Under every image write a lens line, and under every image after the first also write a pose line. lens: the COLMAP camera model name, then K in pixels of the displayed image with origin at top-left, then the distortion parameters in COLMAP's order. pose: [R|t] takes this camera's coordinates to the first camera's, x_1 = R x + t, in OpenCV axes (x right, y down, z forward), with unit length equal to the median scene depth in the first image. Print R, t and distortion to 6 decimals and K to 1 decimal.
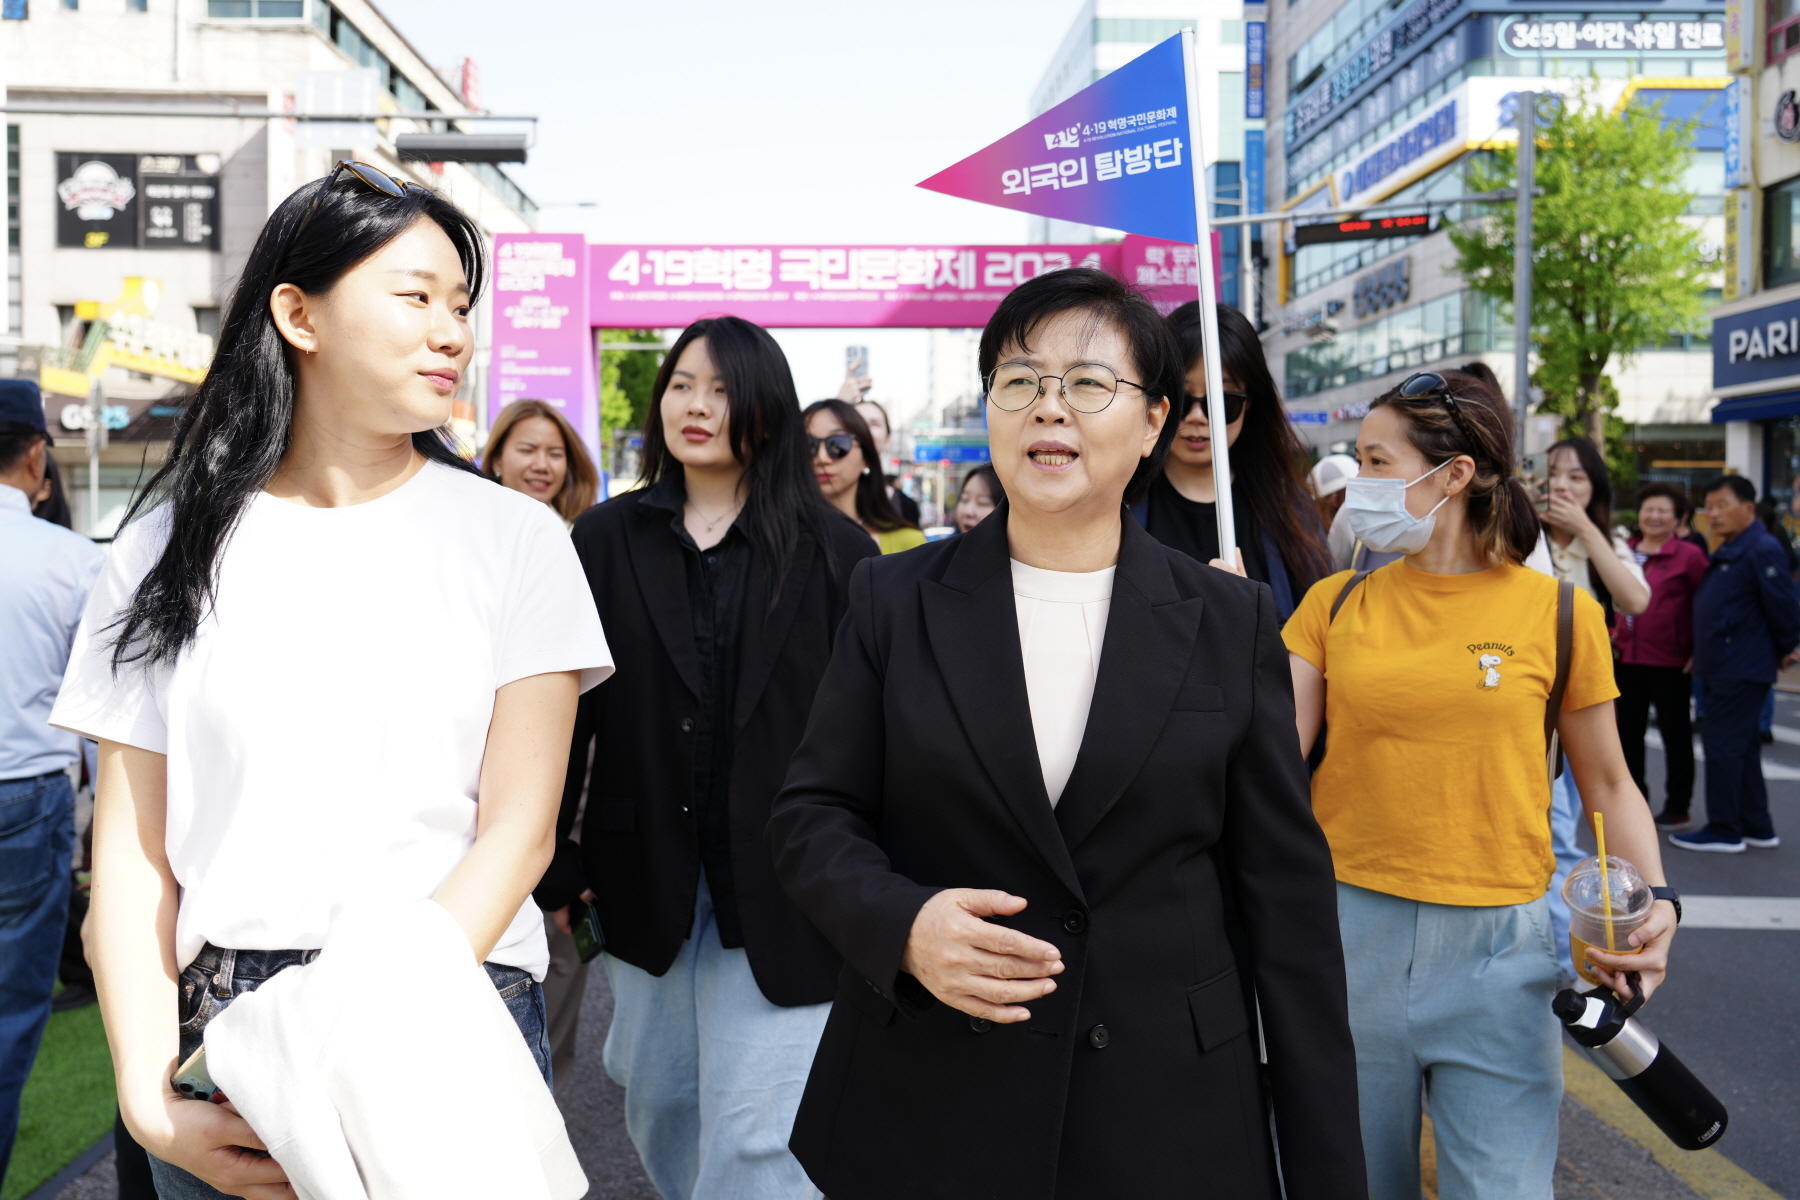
lens RADIAL K [[1685.3, 0, 900.0], [0, 1685.3, 600.0], [0, 0, 1]] dist [0.064086, -0.270400]
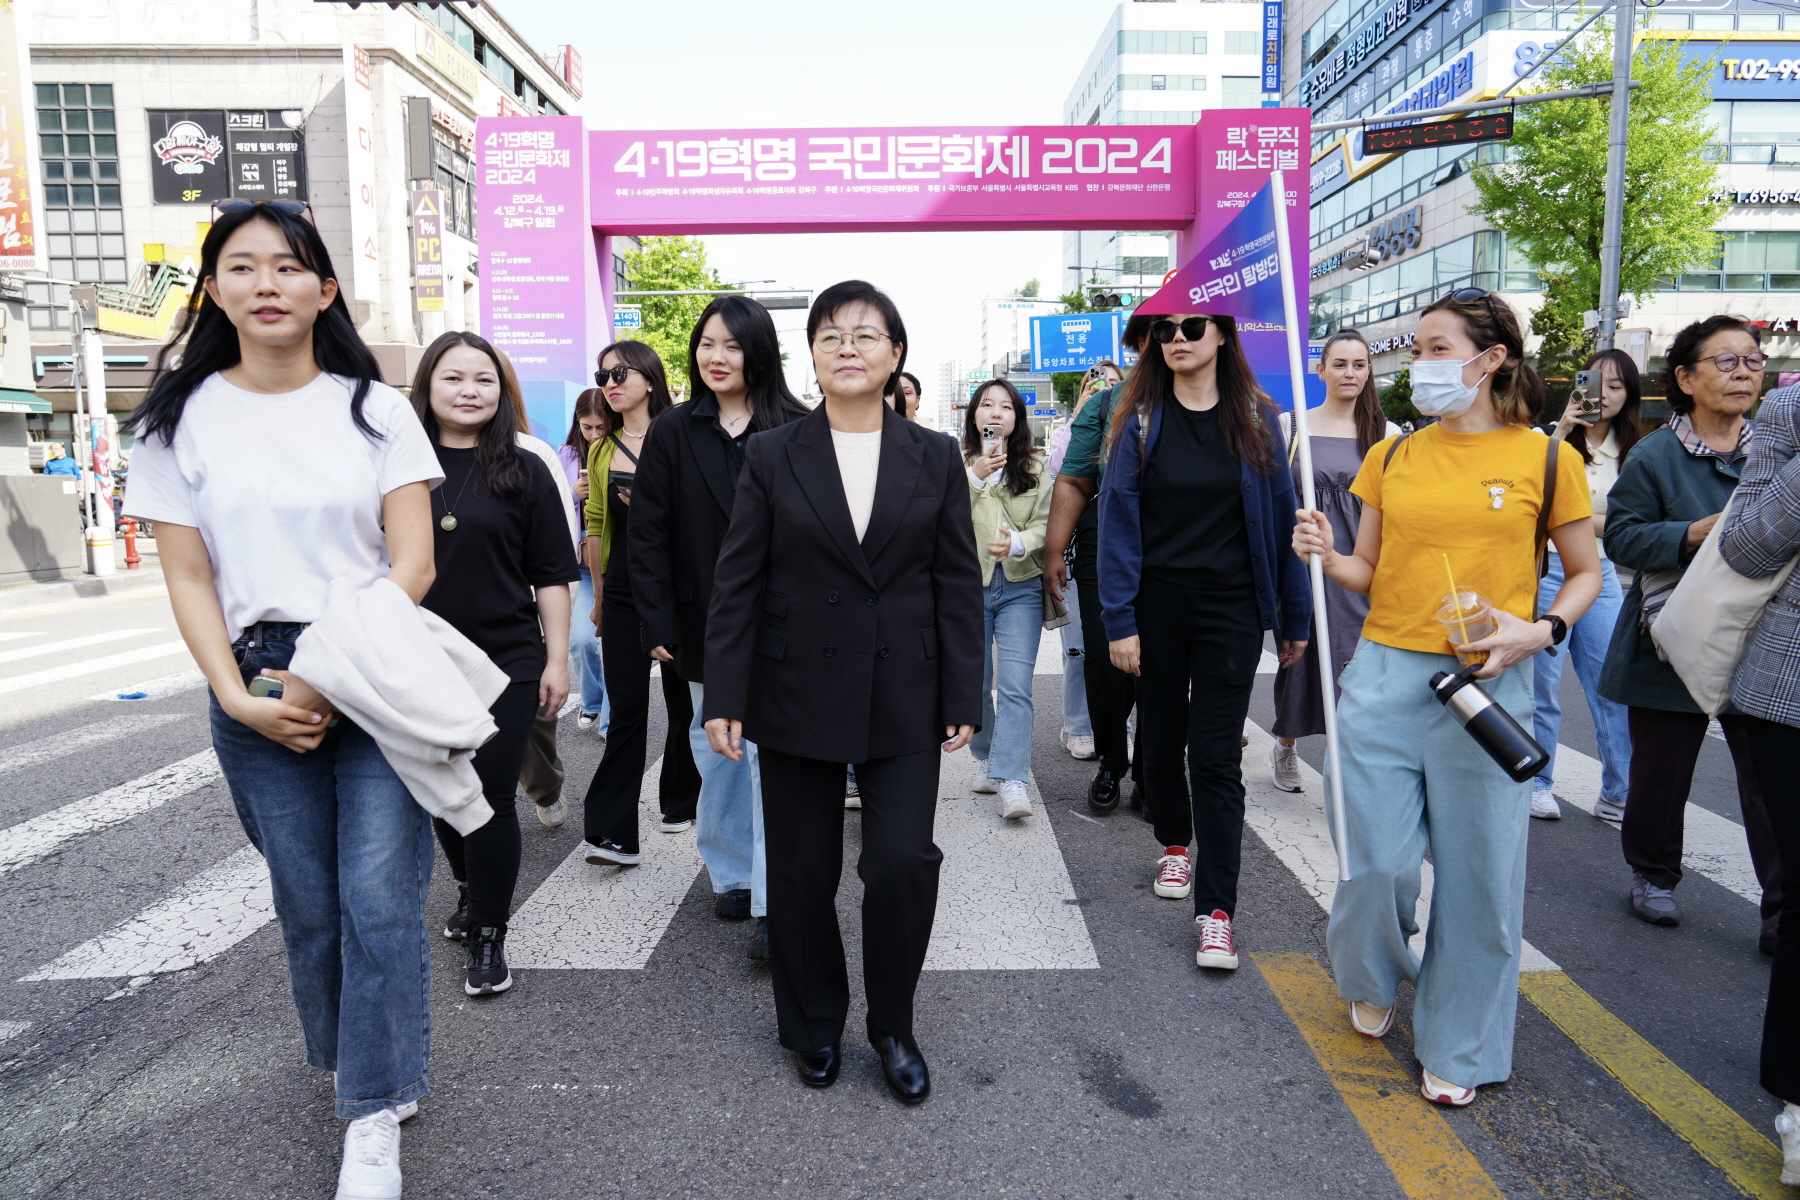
lens RADIAL K [[1182.6, 0, 907.7], [0, 1182.6, 596.4], [0, 0, 1]] dist [-0.025050, 0.002171]
pose [[0.998810, -0.006494, -0.048329, 0.006639], [0.009675, 0.997780, 0.065882, -0.006205], [0.047794, -0.066272, 0.996656, 0.271134]]
